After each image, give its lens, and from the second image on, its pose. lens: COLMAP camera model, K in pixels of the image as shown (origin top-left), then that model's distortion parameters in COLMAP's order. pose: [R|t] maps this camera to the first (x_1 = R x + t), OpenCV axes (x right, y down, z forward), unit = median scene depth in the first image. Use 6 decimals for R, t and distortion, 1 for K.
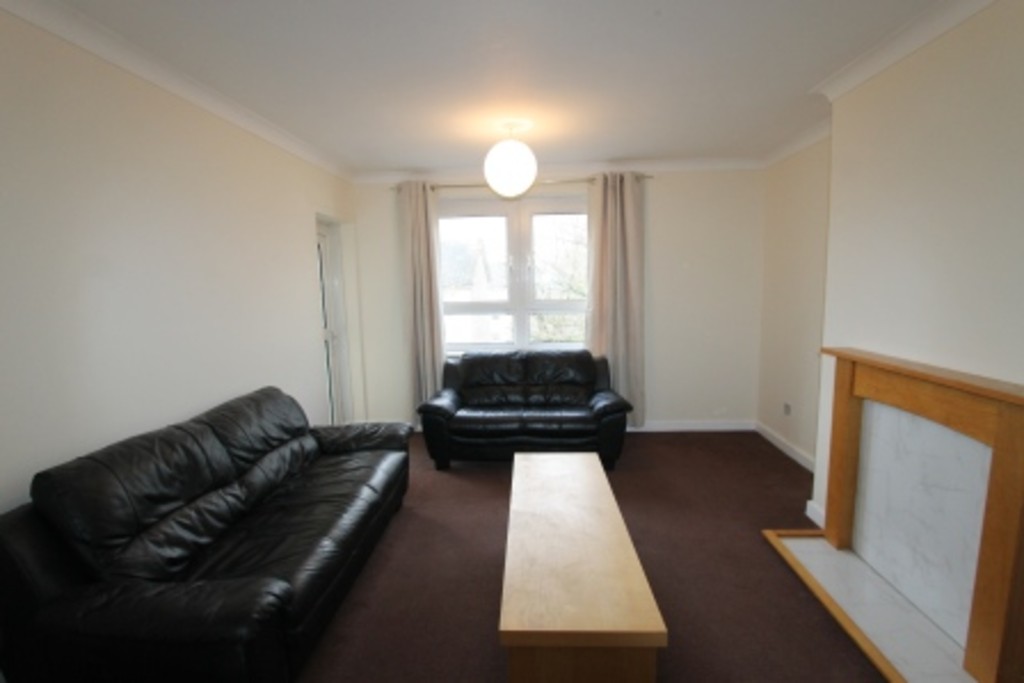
lens RADIAL K [[479.2, 0, 513.6], [0, 479.2, 342.6], [0, 0, 1]] dist [-0.001337, 0.000597]
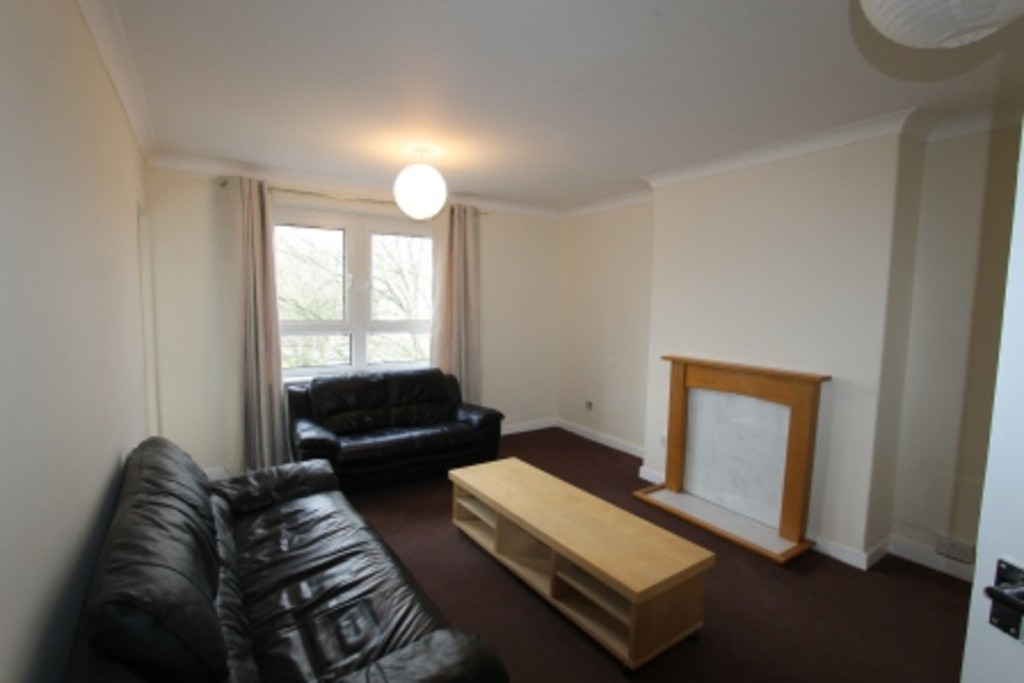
lens RADIAL K [[479.2, 0, 509.3], [0, 479.2, 344.1], [0, 0, 1]] dist [-0.001337, 0.000597]
pose [[0.803543, -0.019464, 0.594928, -0.358472], [0.041299, 0.998880, -0.023100, -0.006496], [-0.593812, 0.043132, 0.803447, 0.065066]]
